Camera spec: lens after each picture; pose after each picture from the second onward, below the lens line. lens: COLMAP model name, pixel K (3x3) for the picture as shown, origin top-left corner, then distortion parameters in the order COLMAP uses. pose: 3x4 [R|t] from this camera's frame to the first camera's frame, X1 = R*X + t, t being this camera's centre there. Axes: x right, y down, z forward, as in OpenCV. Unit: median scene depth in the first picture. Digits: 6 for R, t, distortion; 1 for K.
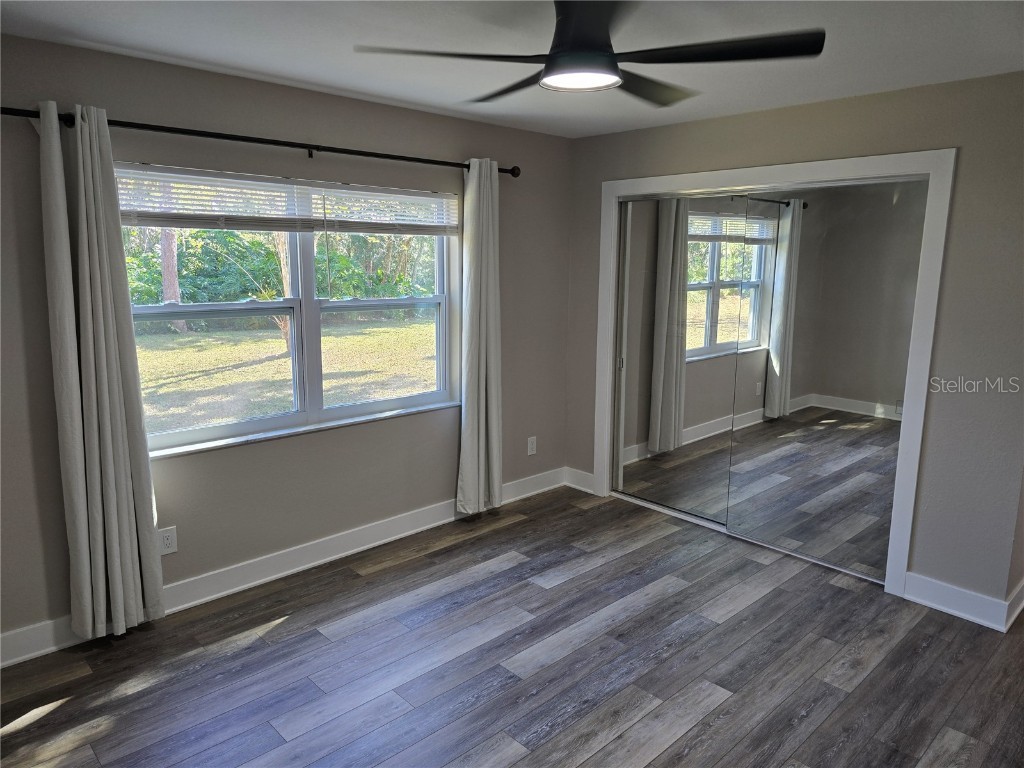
lens RADIAL K [[687.1, 0, 506.7], [0, 687.1, 376.7], [0, 0, 1]] dist [0.055562, -0.051994]
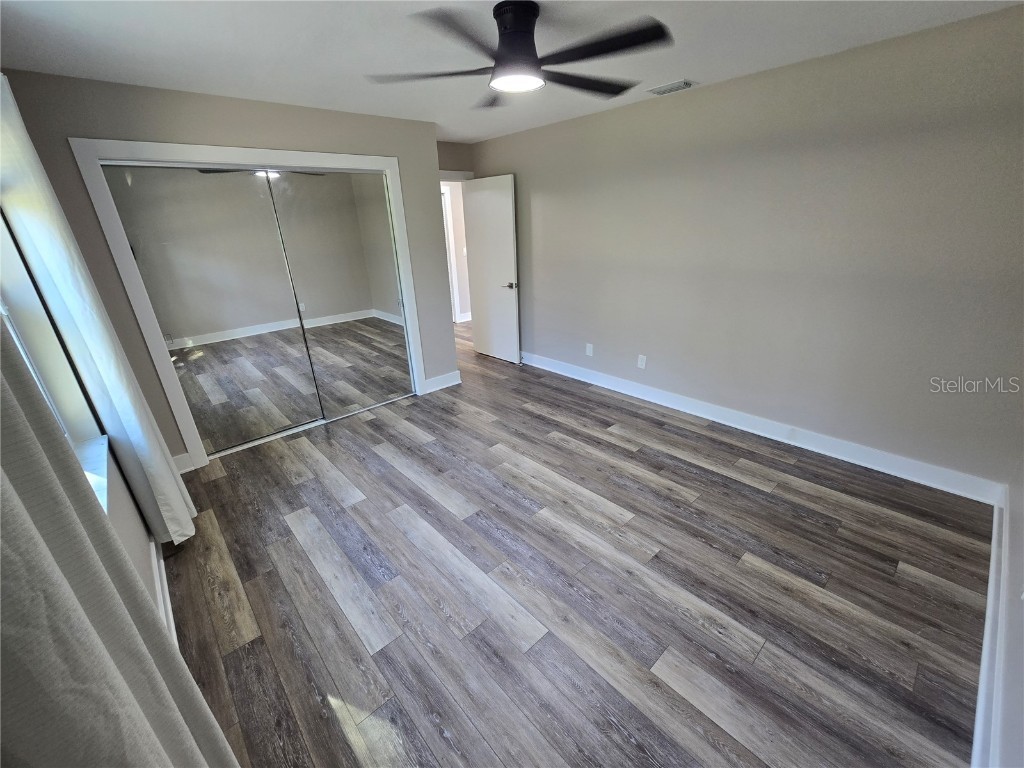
lens RADIAL K [[421.6, 0, 513.1], [0, 421.6, 391.1], [0, 0, 1]] dist [-0.001729, -0.000227]
pose [[0.013985, -0.387486, 0.921769, -0.511581], [0.209235, 0.902585, 0.376247, -0.094345], [-0.977765, 0.187604, 0.093698, 0.554162]]
